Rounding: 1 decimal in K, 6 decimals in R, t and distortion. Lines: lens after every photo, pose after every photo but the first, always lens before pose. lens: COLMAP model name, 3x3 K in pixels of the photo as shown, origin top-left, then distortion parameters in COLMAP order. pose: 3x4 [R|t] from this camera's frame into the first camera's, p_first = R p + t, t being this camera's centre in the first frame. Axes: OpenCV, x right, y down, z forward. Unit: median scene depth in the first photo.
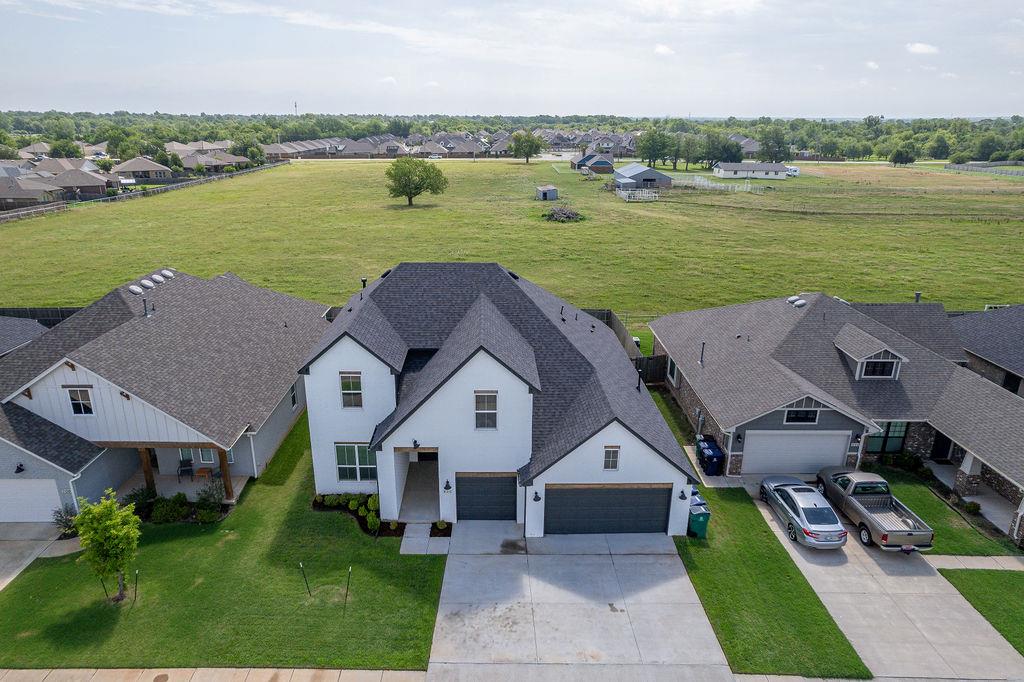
lens RADIAL K [[645.2, 0, 490.9], [0, 645.2, 363.3], [0, 0, 1]] dist [-0.062260, 0.055981]
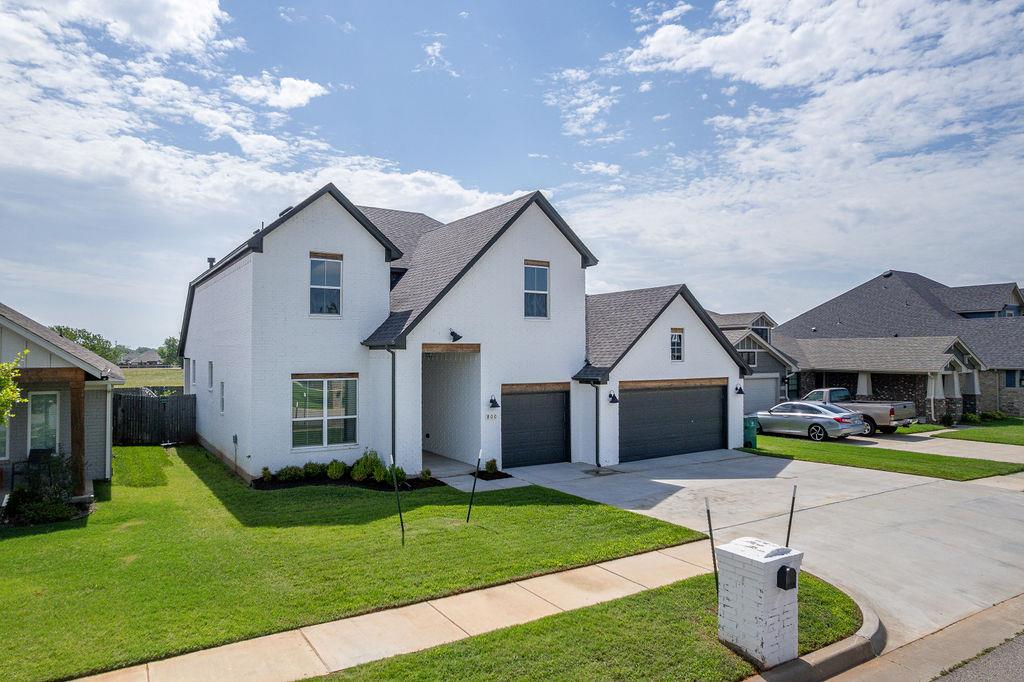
lens RADIAL K [[644.8, 0, 505.4], [0, 644.8, 352.6], [0, 0, 1]] dist [-0.066771, 0.051980]
pose [[0.847026, -0.001560, 0.531550, -0.421238], [0.191124, 0.934012, -0.301817, 0.348086], [-0.496003, 0.357238, 0.791430, 0.434568]]
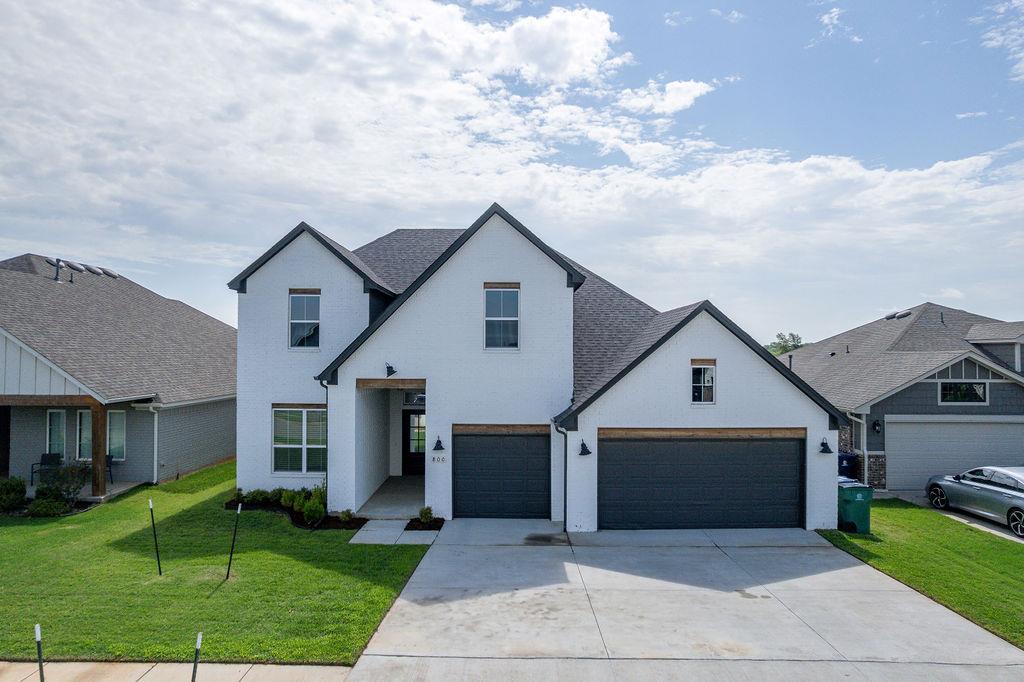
lens RADIAL K [[647.6, 0, 512.5], [0, 647.6, 353.7], [0, 0, 1]] dist [-0.077722, 0.075265]
pose [[0.999982, 0.003064, -0.005077, 0.006601], [-0.004670, 0.934592, -0.355690, 0.327792], [0.003655, 0.355707, 0.934590, 0.390684]]
